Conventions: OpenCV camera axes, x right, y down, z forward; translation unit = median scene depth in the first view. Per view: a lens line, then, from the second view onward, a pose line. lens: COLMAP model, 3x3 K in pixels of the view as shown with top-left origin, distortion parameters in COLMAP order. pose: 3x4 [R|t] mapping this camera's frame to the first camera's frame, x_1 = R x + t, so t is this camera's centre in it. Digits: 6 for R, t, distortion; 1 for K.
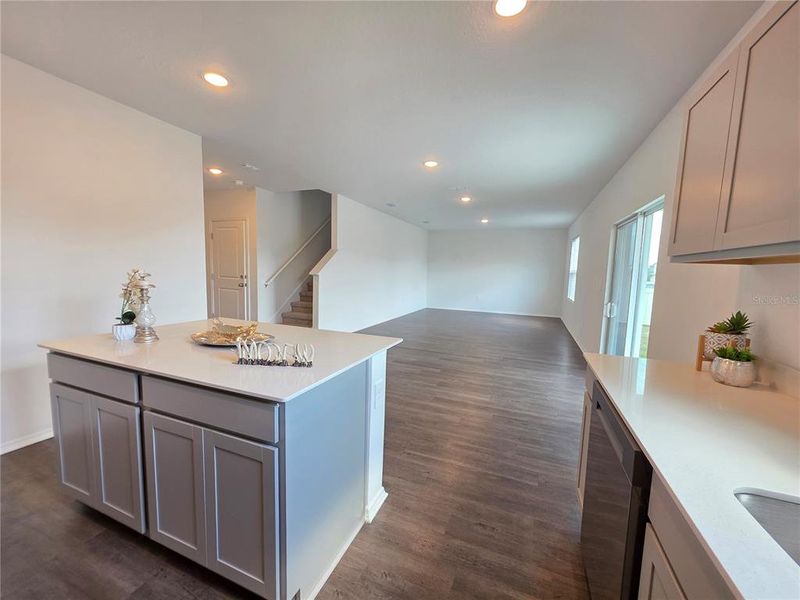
lens RADIAL K [[319.7, 0, 402.4], [0, 319.7, 300.5], [0, 0, 1]] dist [0.000763, 0.000034]
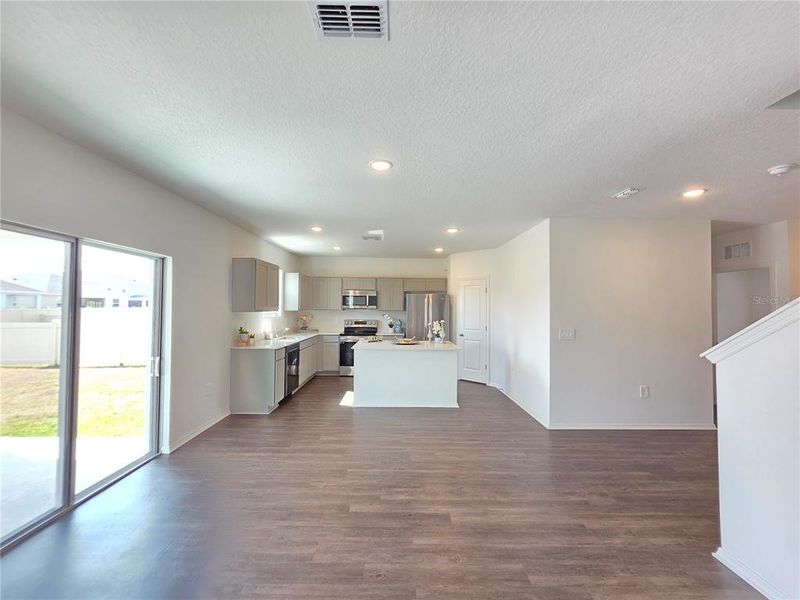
lens RADIAL K [[319.7, 0, 402.4], [0, 319.7, 300.5], [0, 0, 1]] dist [0.000763, 0.000034]
pose [[-0.921497, -0.050267, -0.385120, 0.456457], [-0.077957, 0.995348, 0.056616, -0.306285], [0.380482, 0.082194, -0.921128, 2.598759]]
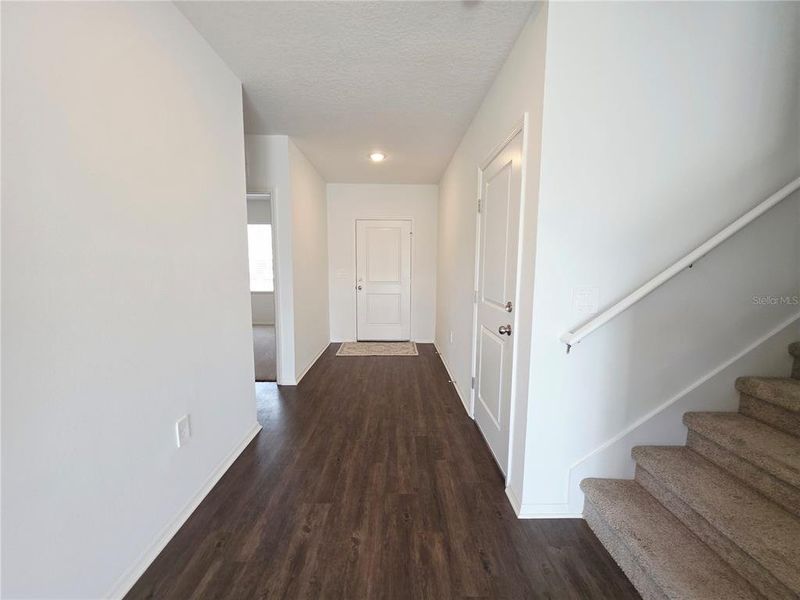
lens RADIAL K [[321.4, 0, 400.9], [0, 321.4, 301.1], [0, 0, 1]] dist [-0.002600, -0.000100]
pose [[0.390215, 0.073959, -0.917749, -0.532836], [-0.088165, 0.995190, 0.042713, -0.193172], [0.916493, 0.064246, 0.394858, 1.748413]]
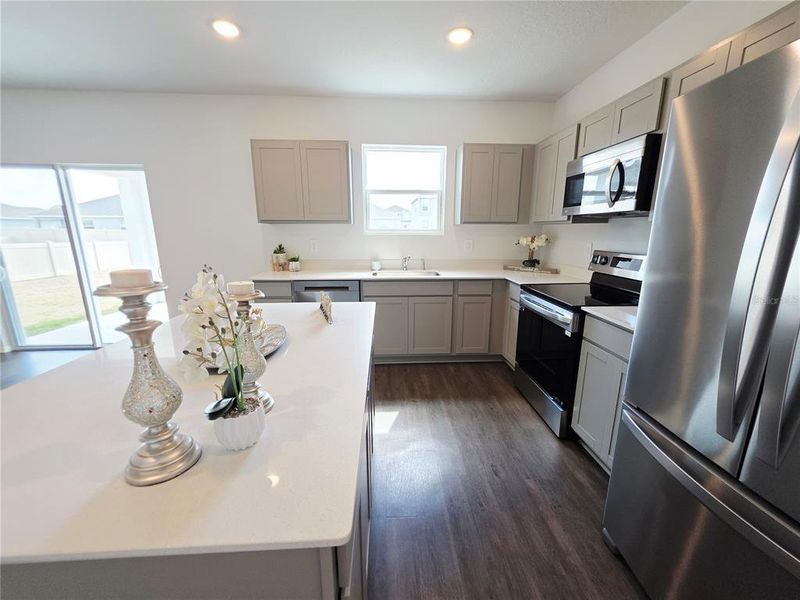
lens RADIAL K [[319.7, 0, 402.4], [0, 319.7, 300.5], [0, 0, 1]] dist [0.000763, 0.000034]
pose [[-0.426838, -0.233140, 0.873759, -0.887437], [0.070743, 0.954628, 0.289277, -0.107474], [-0.901557, 0.185287, -0.390979, 0.671428]]
